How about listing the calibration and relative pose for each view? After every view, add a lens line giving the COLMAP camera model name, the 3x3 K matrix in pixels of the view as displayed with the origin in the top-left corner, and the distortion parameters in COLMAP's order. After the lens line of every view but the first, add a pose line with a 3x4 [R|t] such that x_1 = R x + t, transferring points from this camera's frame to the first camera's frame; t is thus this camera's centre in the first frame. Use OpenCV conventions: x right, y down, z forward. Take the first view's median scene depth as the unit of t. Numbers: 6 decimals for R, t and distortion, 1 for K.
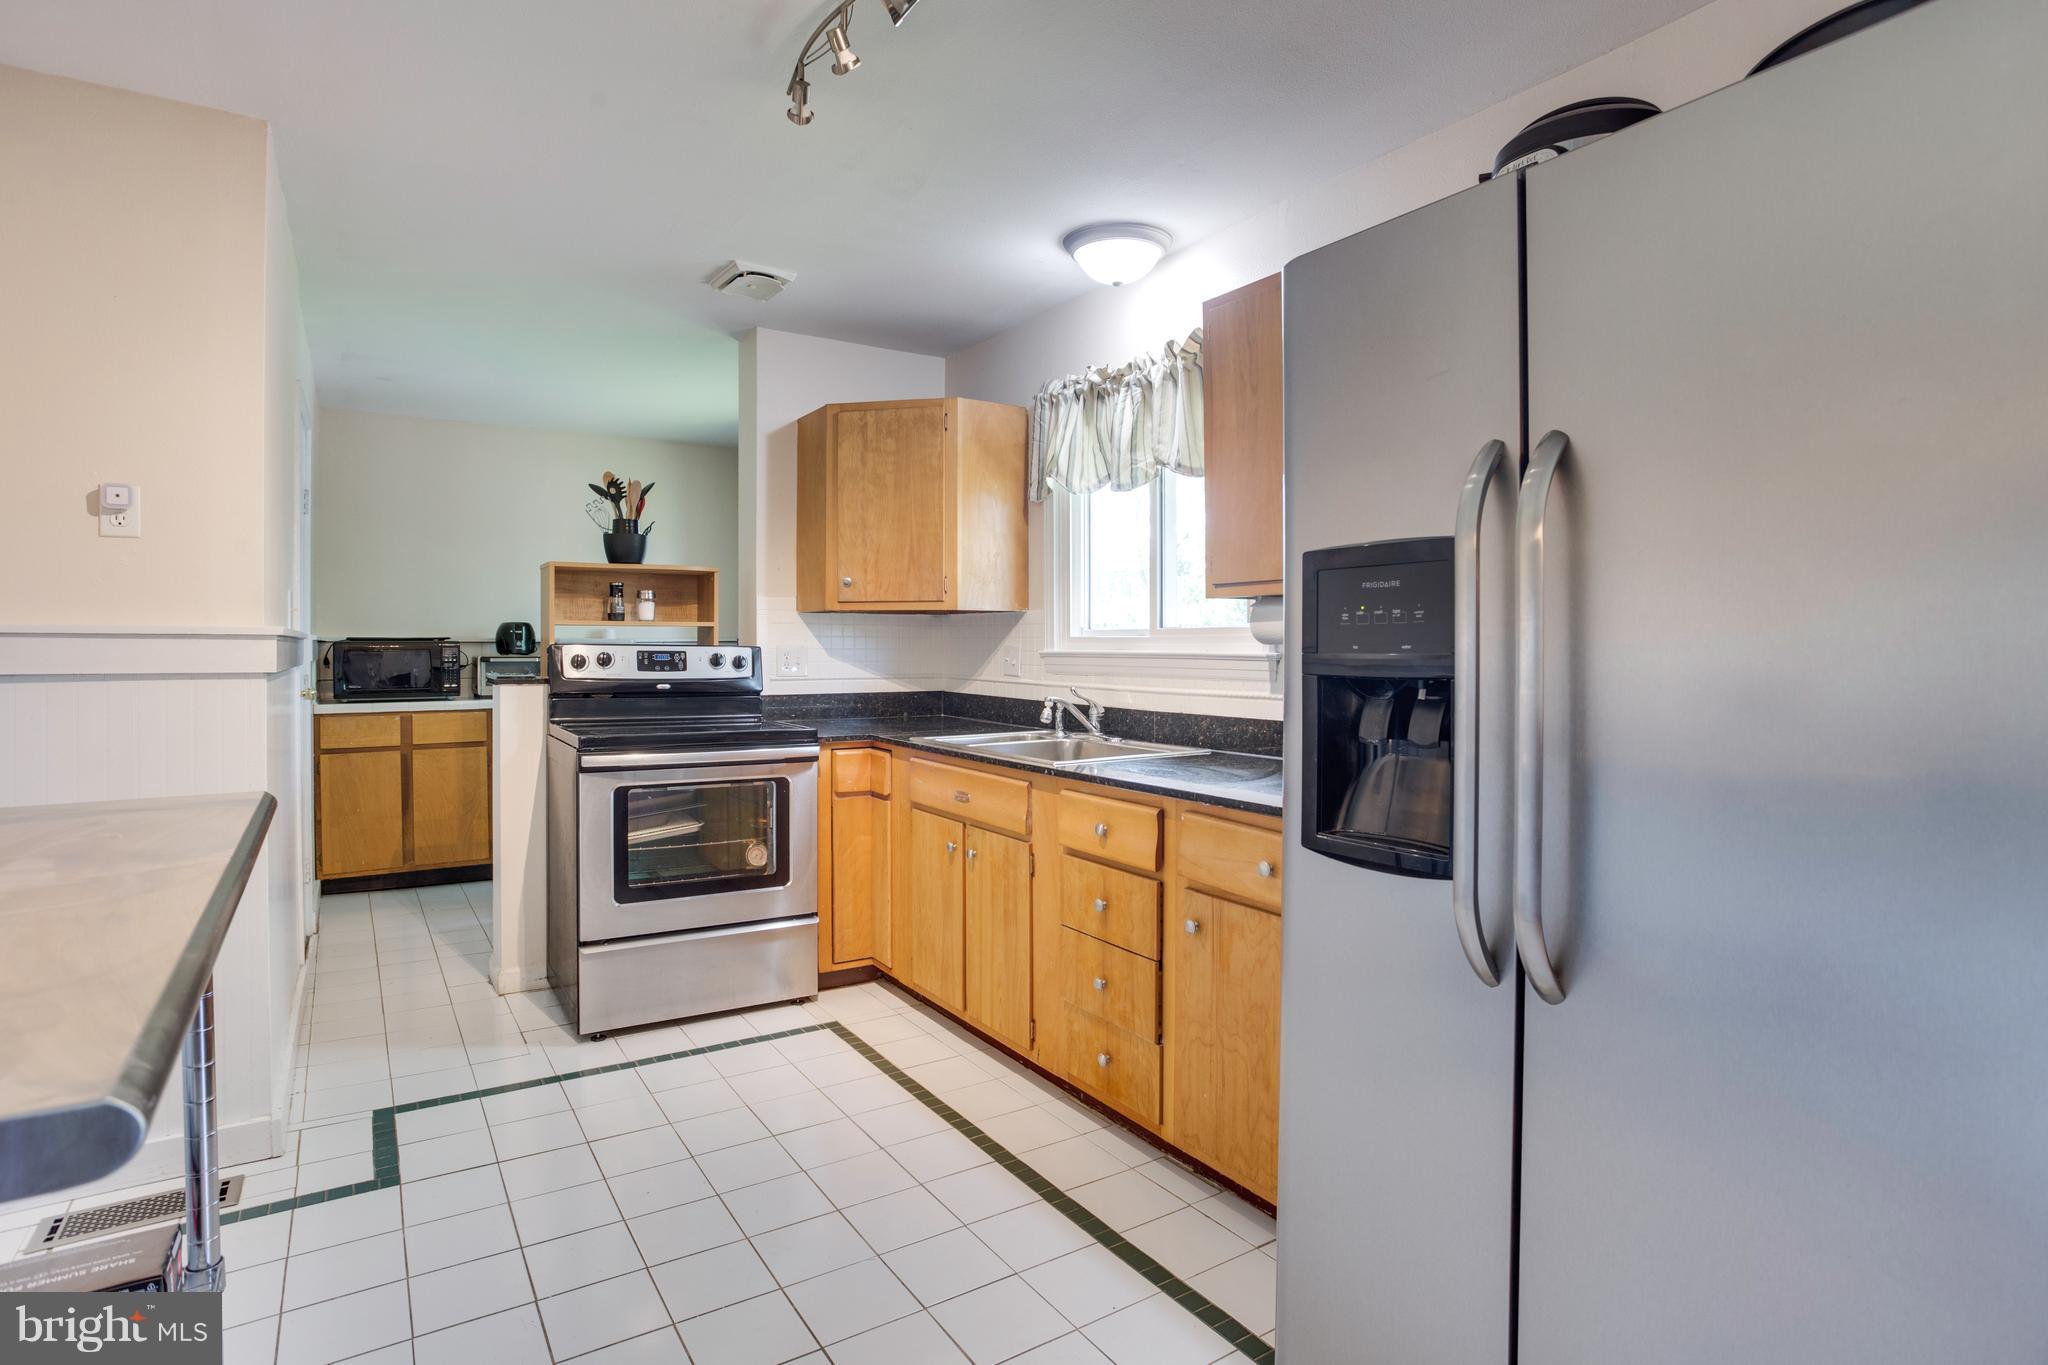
lens RADIAL K [[1028.5, 0, 1030.2], [0, 1028.5, 646.3], [0, 0, 1]] dist [-0.082137, 0.041542]
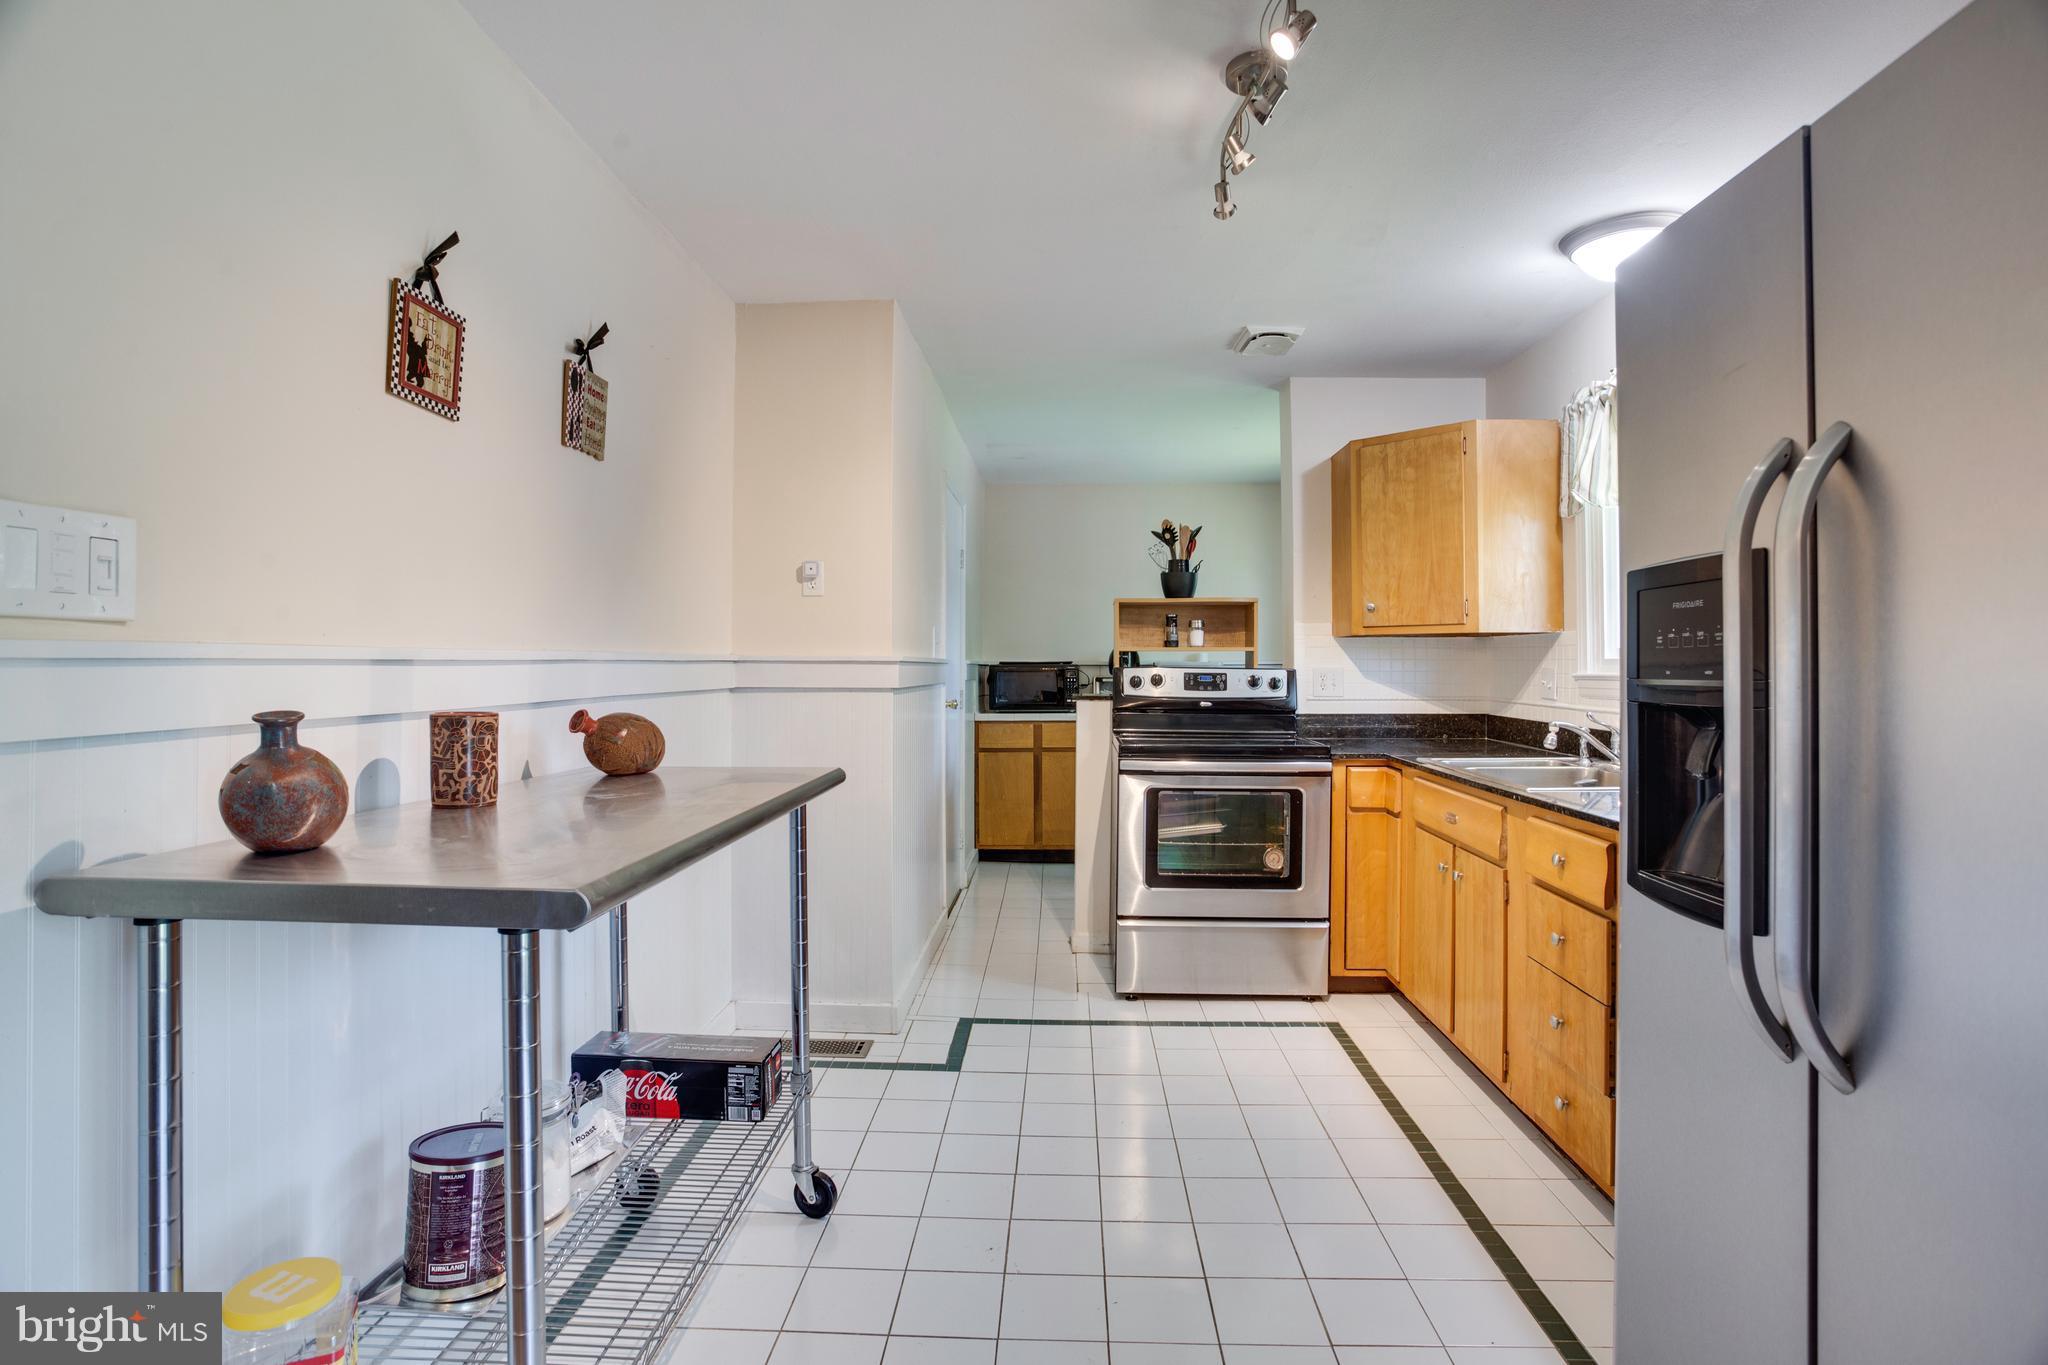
lens RADIAL K [[987.9, 0, 1046.9], [0, 987.9, 647.6], [0, 0, 1]] dist [-0.045161, 0.001064]
pose [[0.824483, -0.011155, -0.565777, 0.128677], [-0.000622, 0.999787, -0.020620, -0.001085], [0.565887, 0.017352, 0.824300, -0.019392]]
